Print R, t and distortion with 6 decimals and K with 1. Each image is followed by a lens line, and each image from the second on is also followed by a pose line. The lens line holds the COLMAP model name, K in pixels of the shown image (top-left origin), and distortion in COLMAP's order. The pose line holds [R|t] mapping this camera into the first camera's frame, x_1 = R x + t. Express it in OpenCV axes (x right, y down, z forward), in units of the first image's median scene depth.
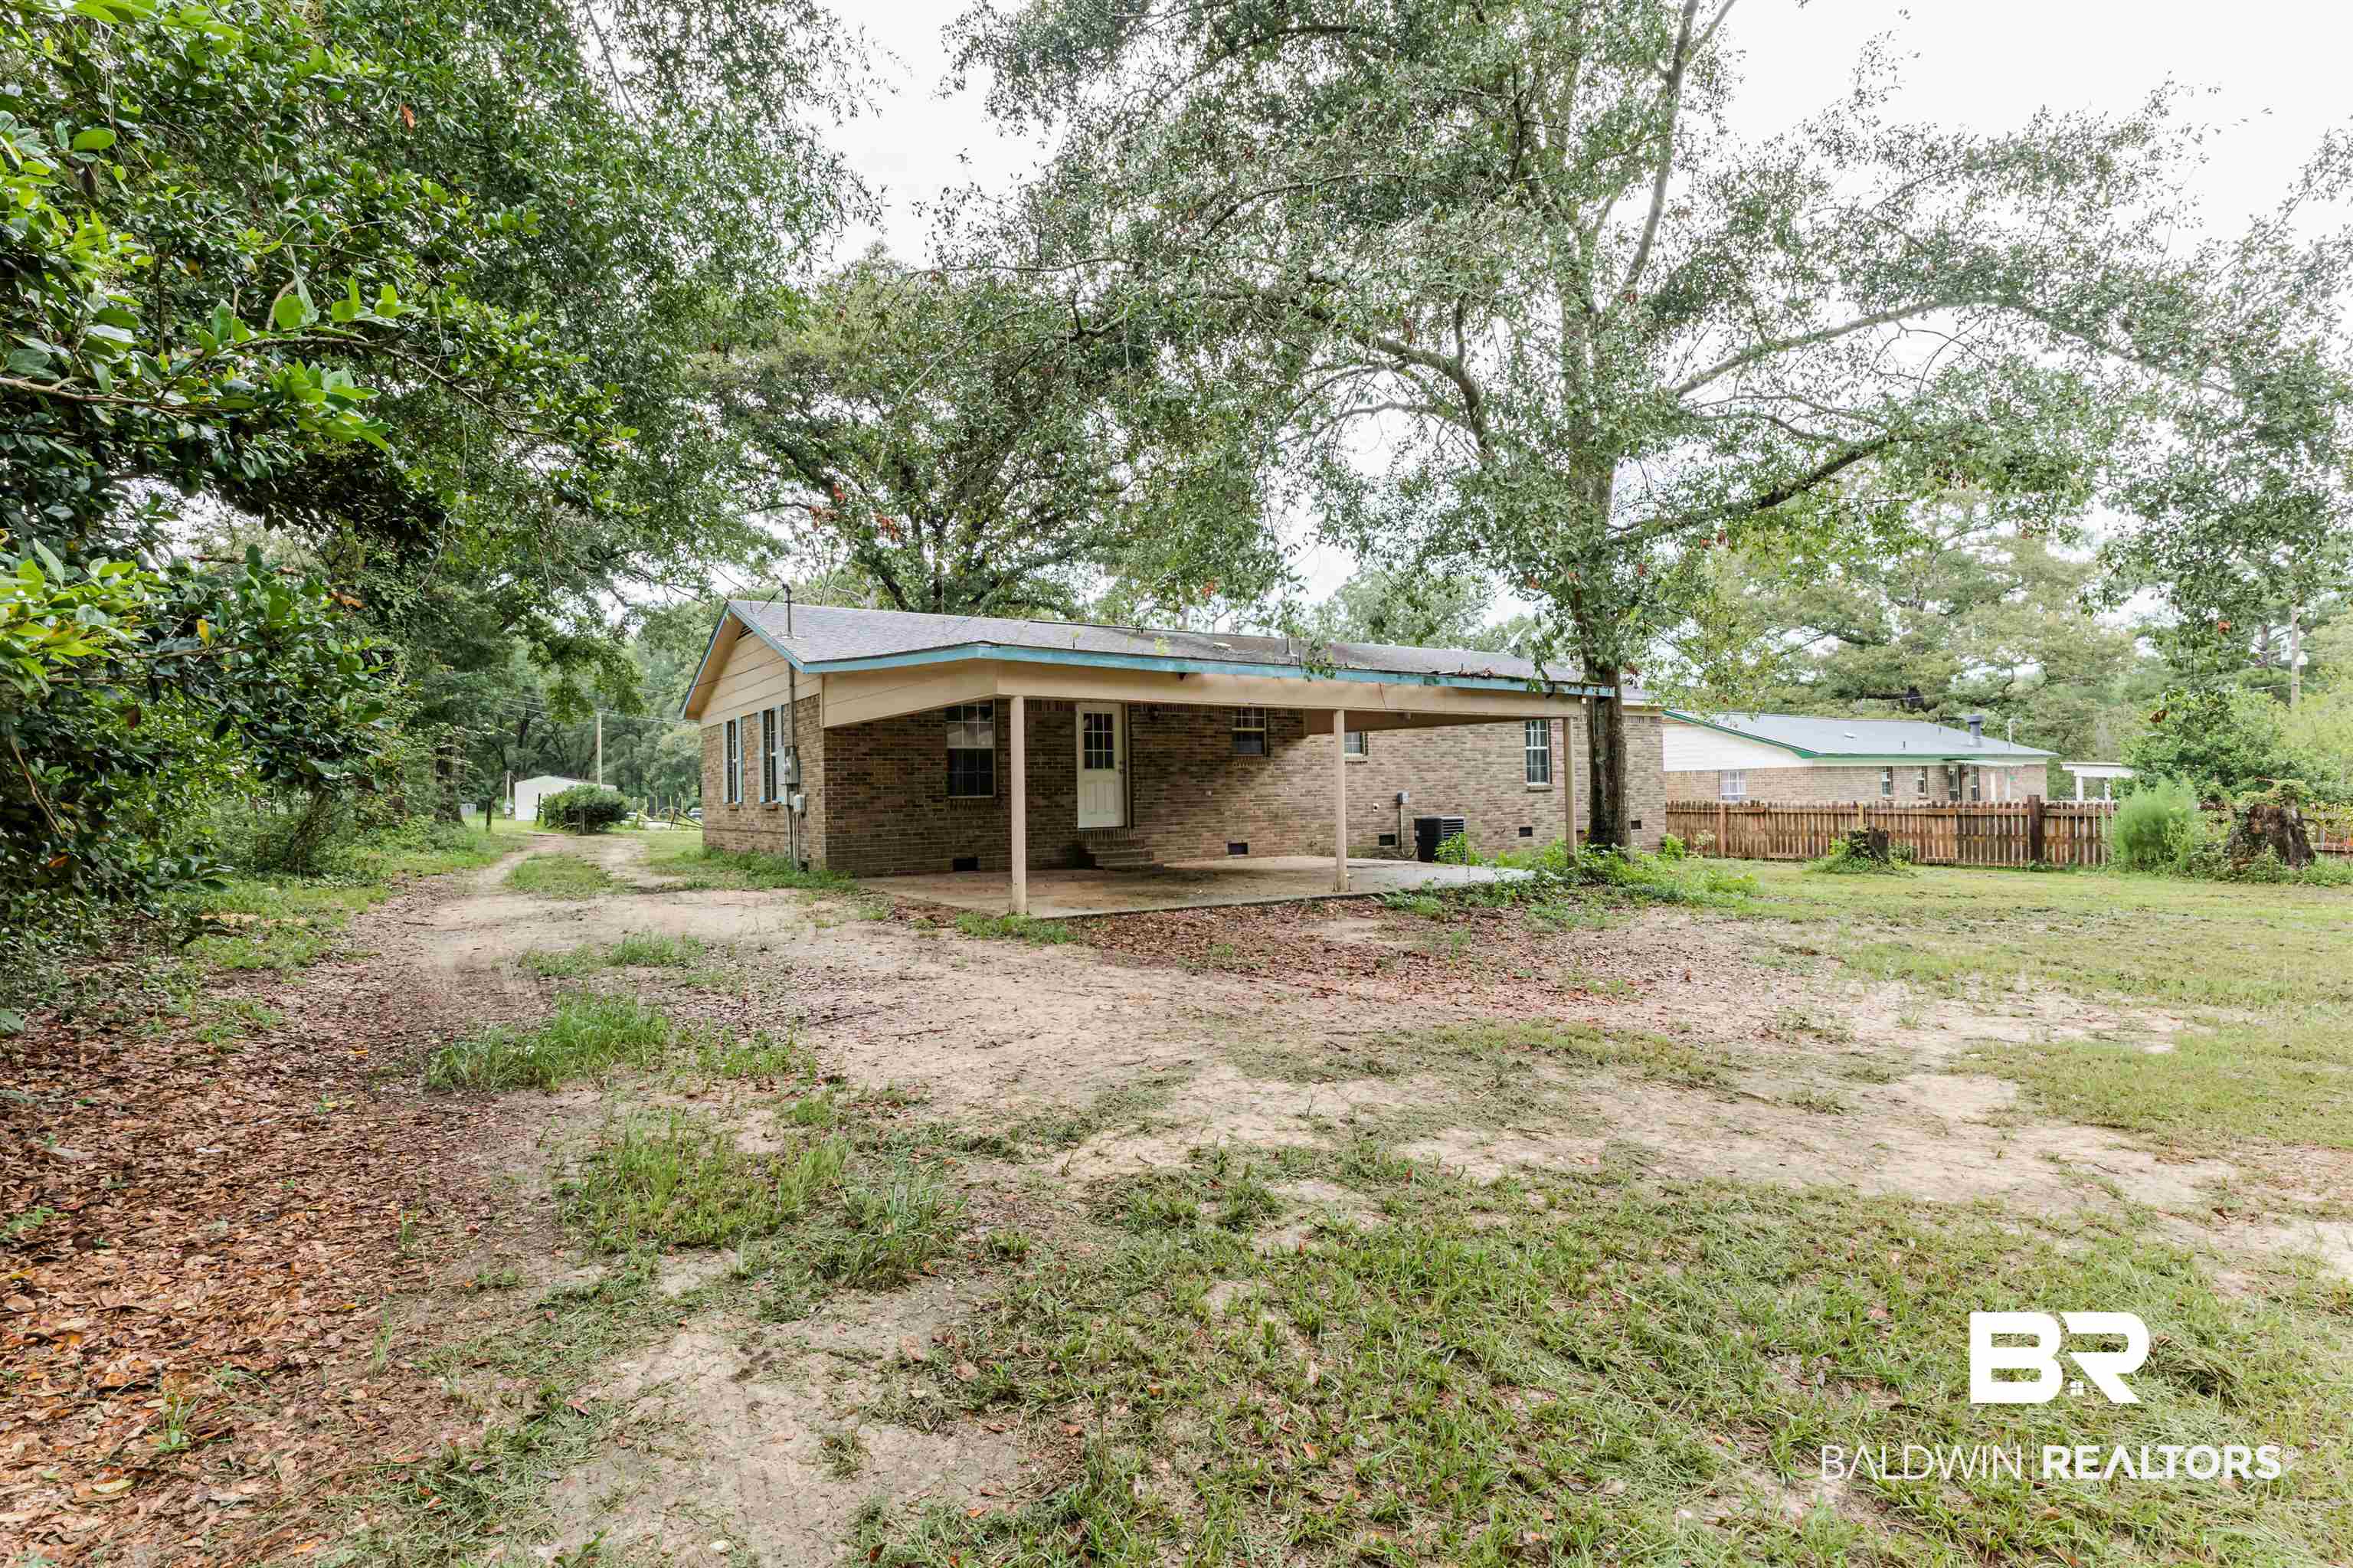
lens RADIAL K [[1143.5, 0, 1181.5], [0, 1143.5, 774.5], [0, 0, 1]] dist [-0.001750, 0.000855]
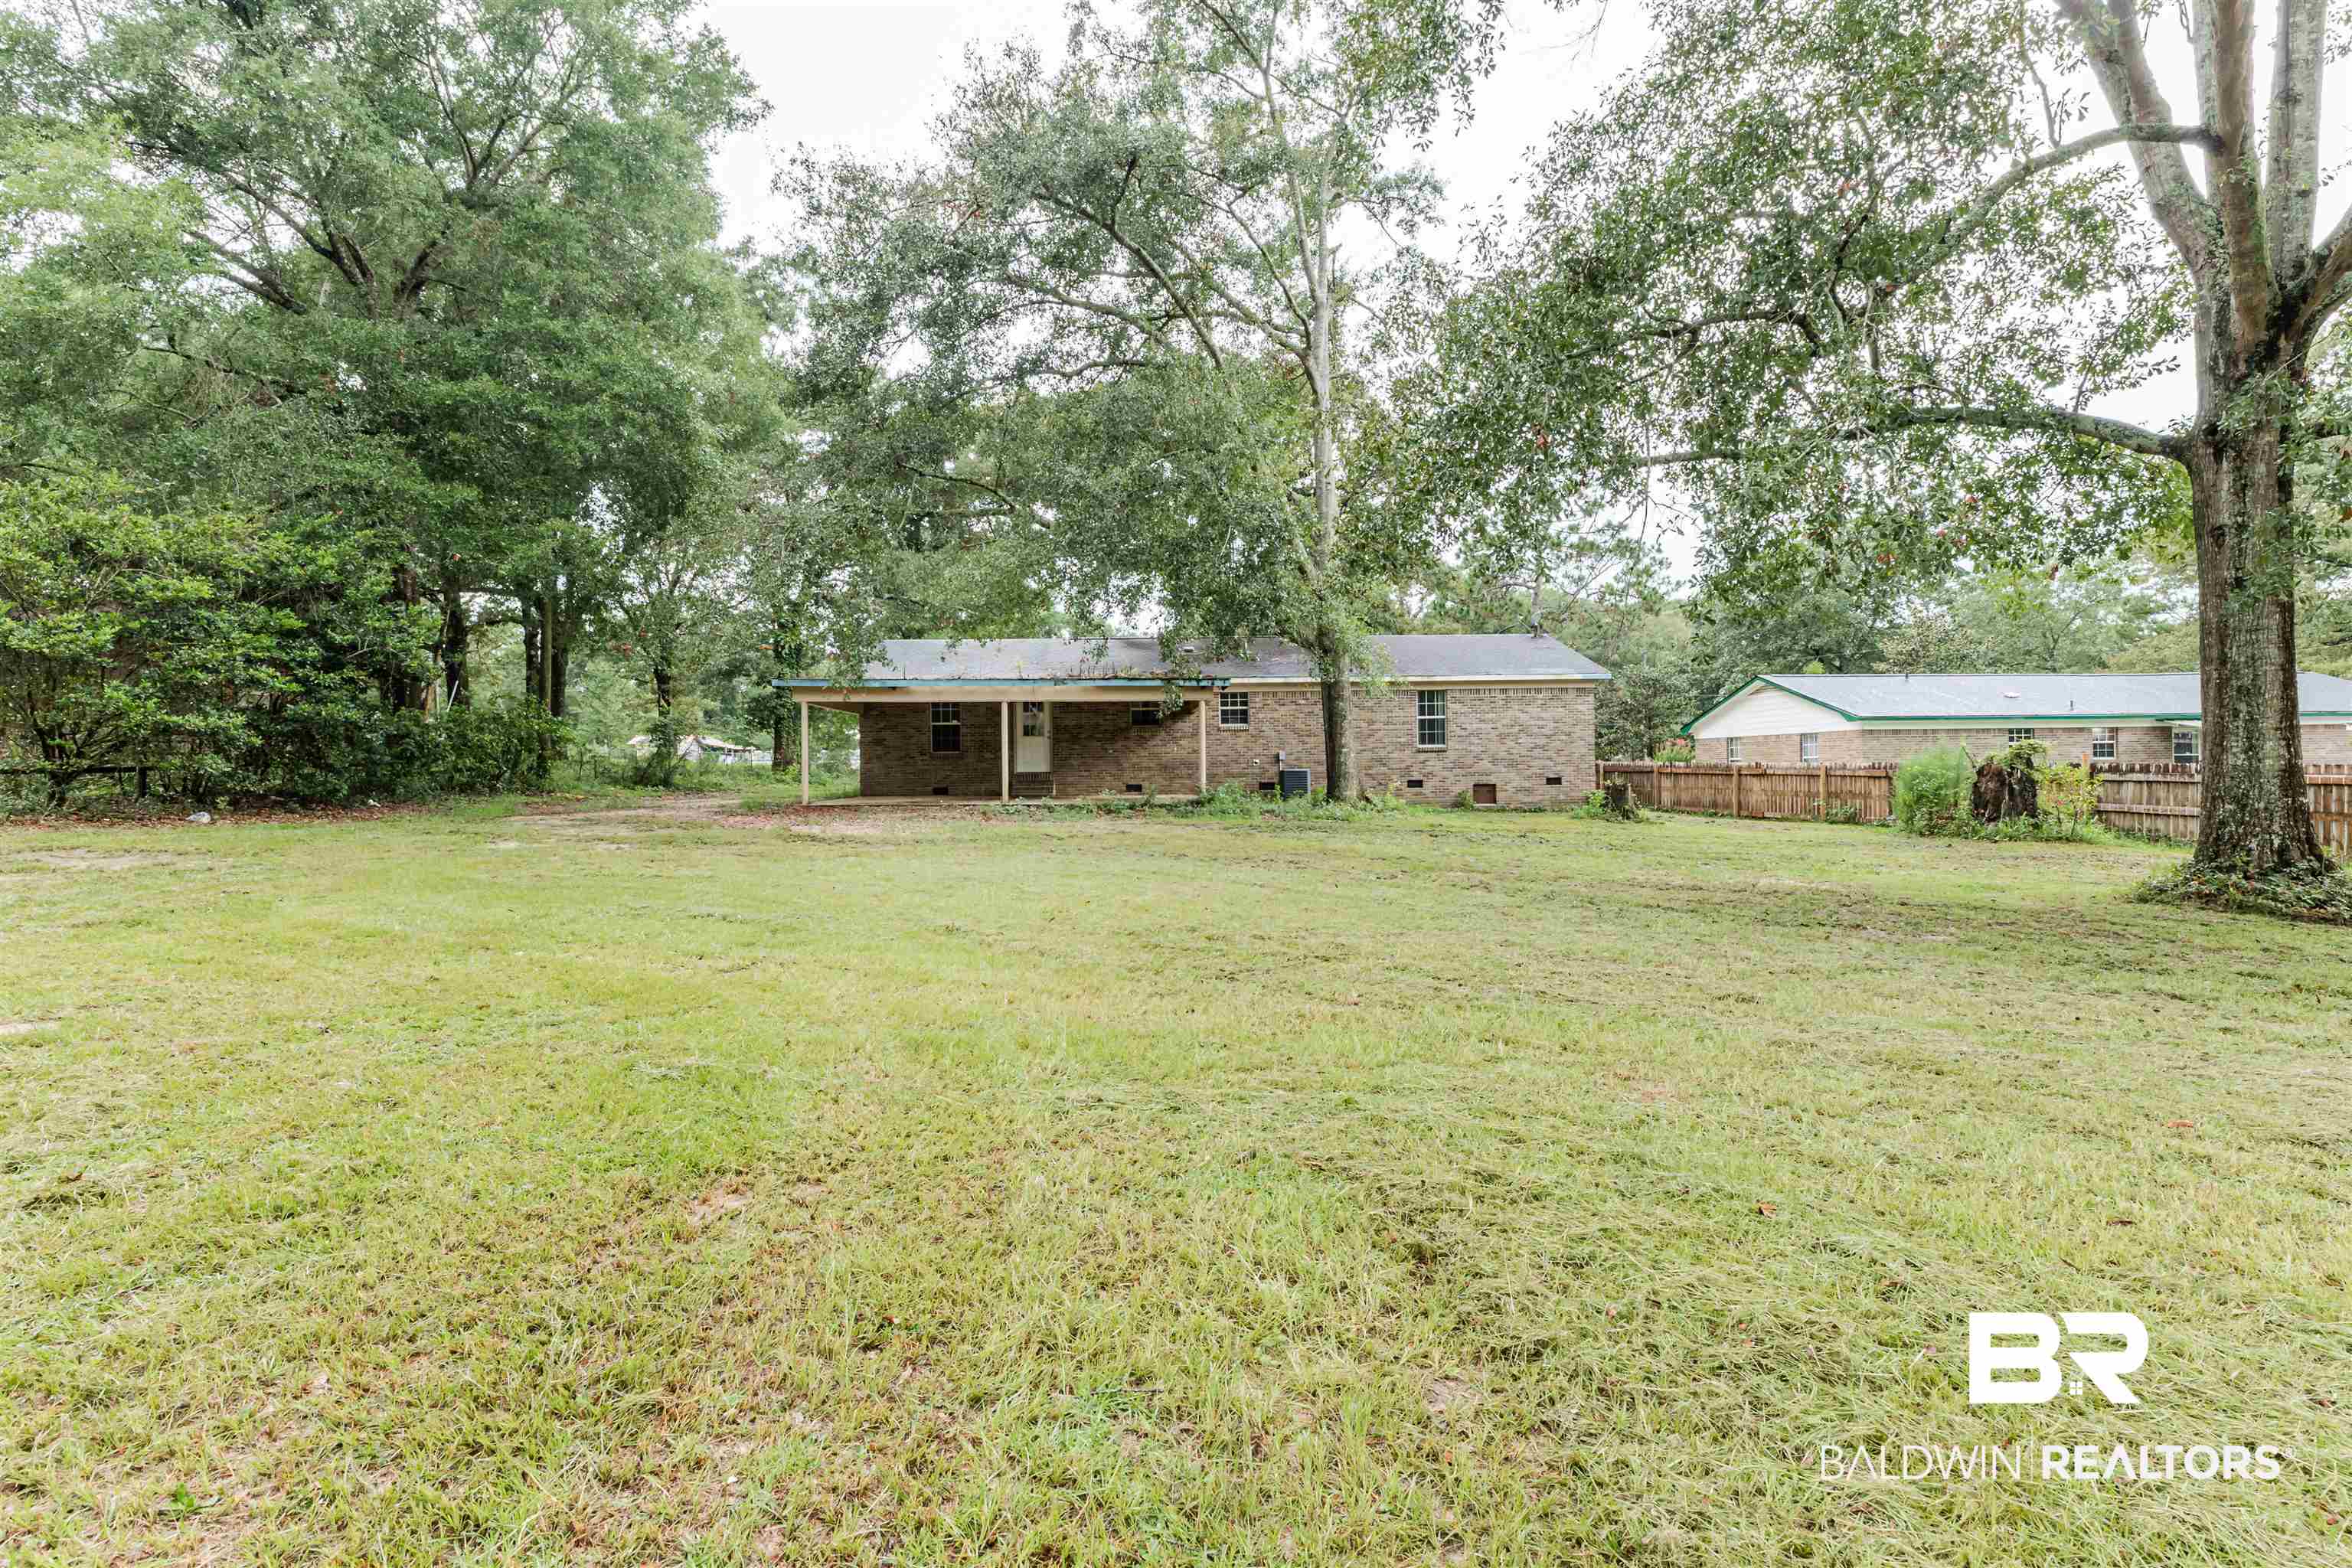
lens RADIAL K [[1143.0, 0, 1181.0], [0, 1143.0, 774.5], [0, 0, 1]] dist [-0.001750, 0.000855]
pose [[0.862758, 0.007212, -0.505565, 0.783390], [0.002948, 0.999810, 0.019292, 0.016450], [0.505608, -0.018135, 0.862573, -0.239168]]
